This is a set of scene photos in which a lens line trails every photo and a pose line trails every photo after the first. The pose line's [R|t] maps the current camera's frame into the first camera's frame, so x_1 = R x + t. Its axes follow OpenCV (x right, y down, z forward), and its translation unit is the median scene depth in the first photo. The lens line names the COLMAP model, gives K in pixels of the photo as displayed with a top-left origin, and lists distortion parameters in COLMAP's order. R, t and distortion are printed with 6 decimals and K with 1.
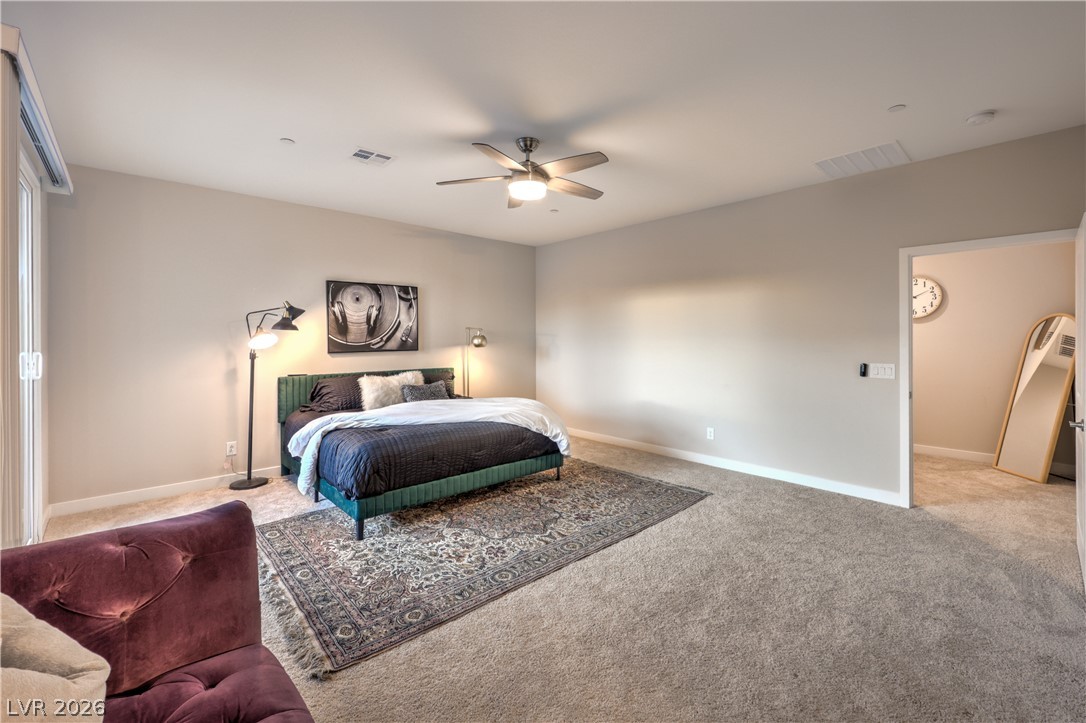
lens RADIAL K [[456.3, 0, 557.9], [0, 456.3, 340.1], [0, 0, 1]] dist [-0.001412, -0.000067]
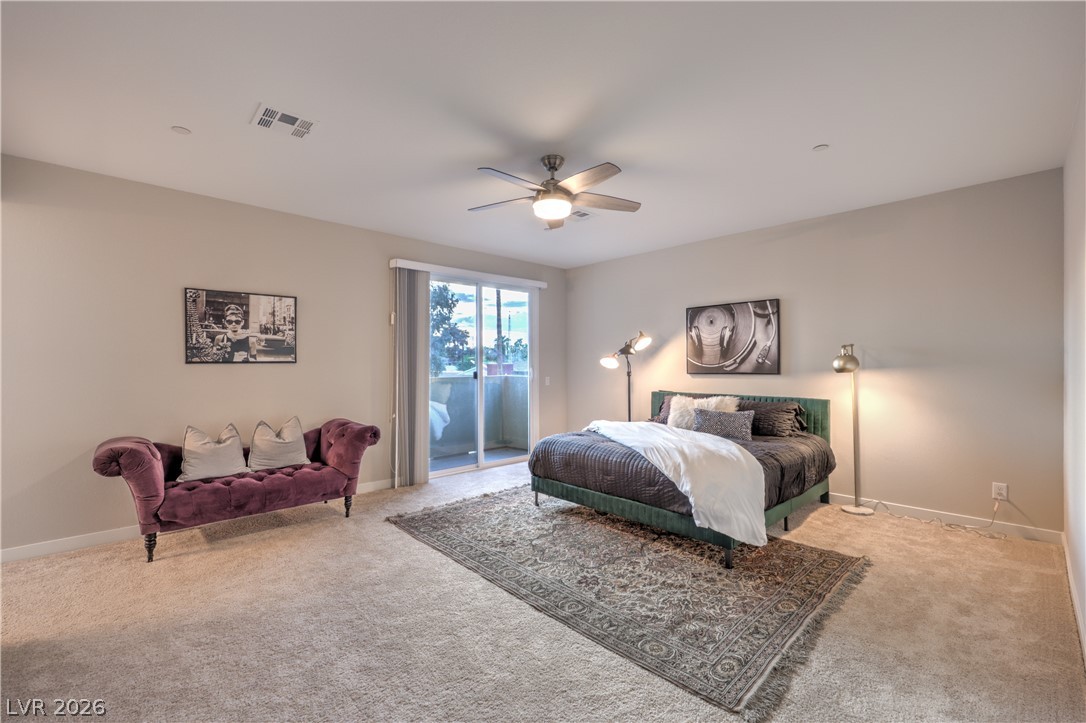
lens RADIAL K [[456.3, 0, 534.3], [0, 456.3, 361.4], [0, 0, 1]] dist [-0.001412, -0.000067]
pose [[-0.005537, -0.003948, -0.999977, 0.599983], [-0.003152, 0.999987, -0.003931, 0.003718], [0.999980, 0.003130, -0.005550, 0.632334]]
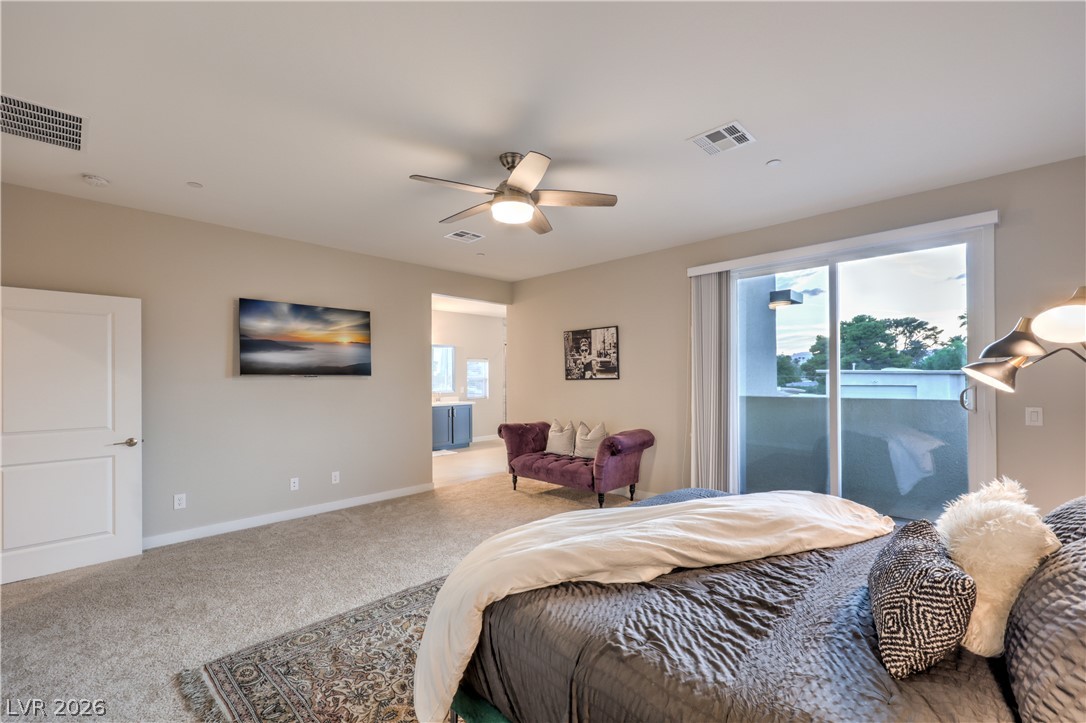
lens RADIAL K [[456.3, 0, 563.2], [0, 456.3, 376.1], [0, 0, 1]] dist [-0.001412, -0.000067]
pose [[-0.996636, 0.008391, -0.081519, -0.056648], [0.008226, 0.999963, 0.002361, -0.006273], [0.081536, 0.001682, -0.996669, 1.241323]]
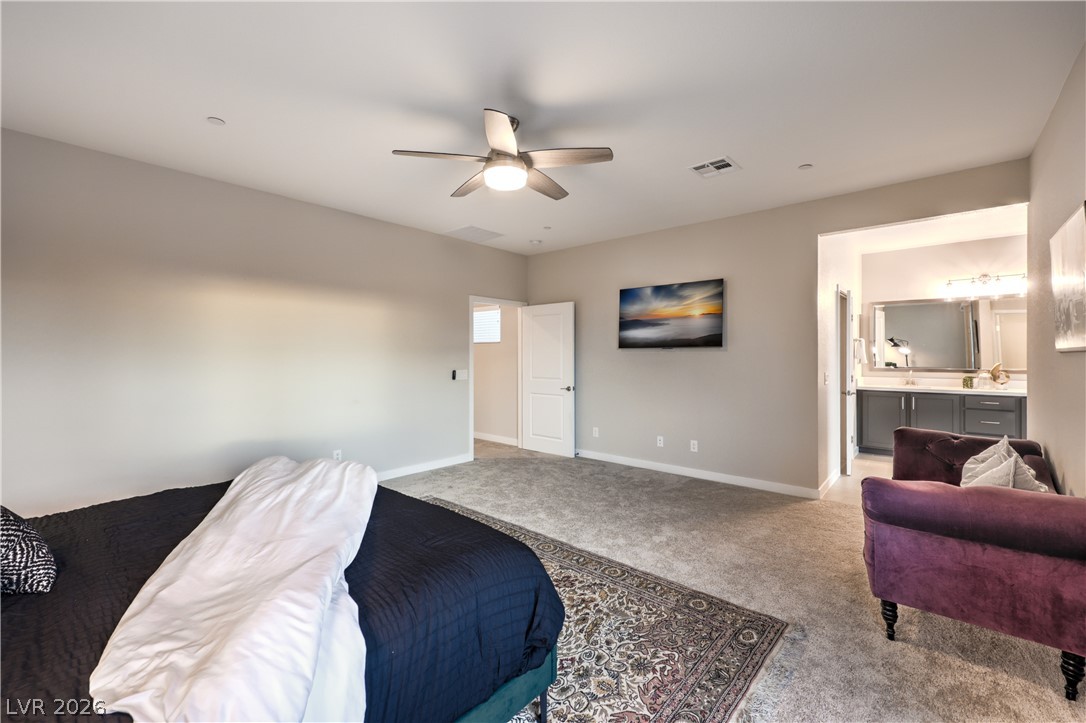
lens RADIAL K [[456.3, 0, 550.8], [0, 456.3, 355.9], [0, 0, 1]] dist [-0.001412, -0.000067]
pose [[-0.107915, 0.001592, 0.994159, -0.611169], [0.007588, 0.999971, -0.000778, 0.007299], [-0.994131, 0.007460, -0.107924, 0.661120]]
